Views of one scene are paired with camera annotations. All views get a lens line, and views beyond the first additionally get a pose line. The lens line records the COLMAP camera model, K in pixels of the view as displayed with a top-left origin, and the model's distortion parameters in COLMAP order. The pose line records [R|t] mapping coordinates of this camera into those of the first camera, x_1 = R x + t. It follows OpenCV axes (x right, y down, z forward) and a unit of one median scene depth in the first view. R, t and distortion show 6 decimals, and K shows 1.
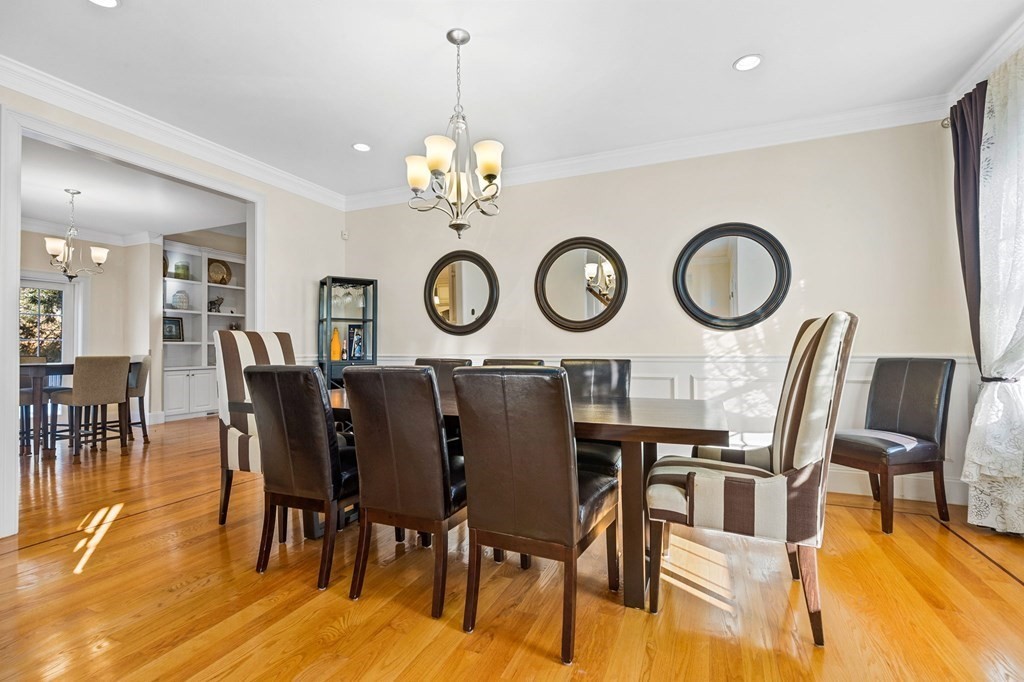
lens RADIAL K [[464.2, 0, 514.7], [0, 464.2, 347.4], [0, 0, 1]] dist [-0.002242, 0.000248]
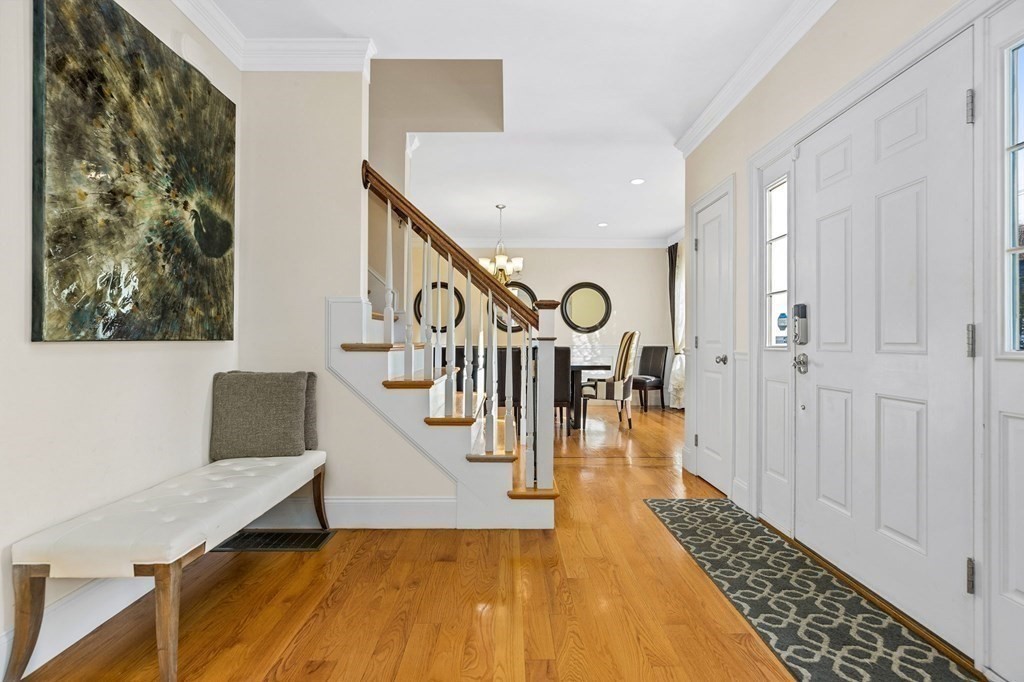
lens RADIAL K [[464.2, 0, 514.7], [0, 464.2, 347.4], [0, 0, 1]] dist [-0.002242, 0.000248]
pose [[0.917555, 0.003933, 0.397589, -0.863959], [-0.009630, 0.999878, 0.012333, 0.006045], [-0.397492, -0.015145, 0.917481, -1.039740]]
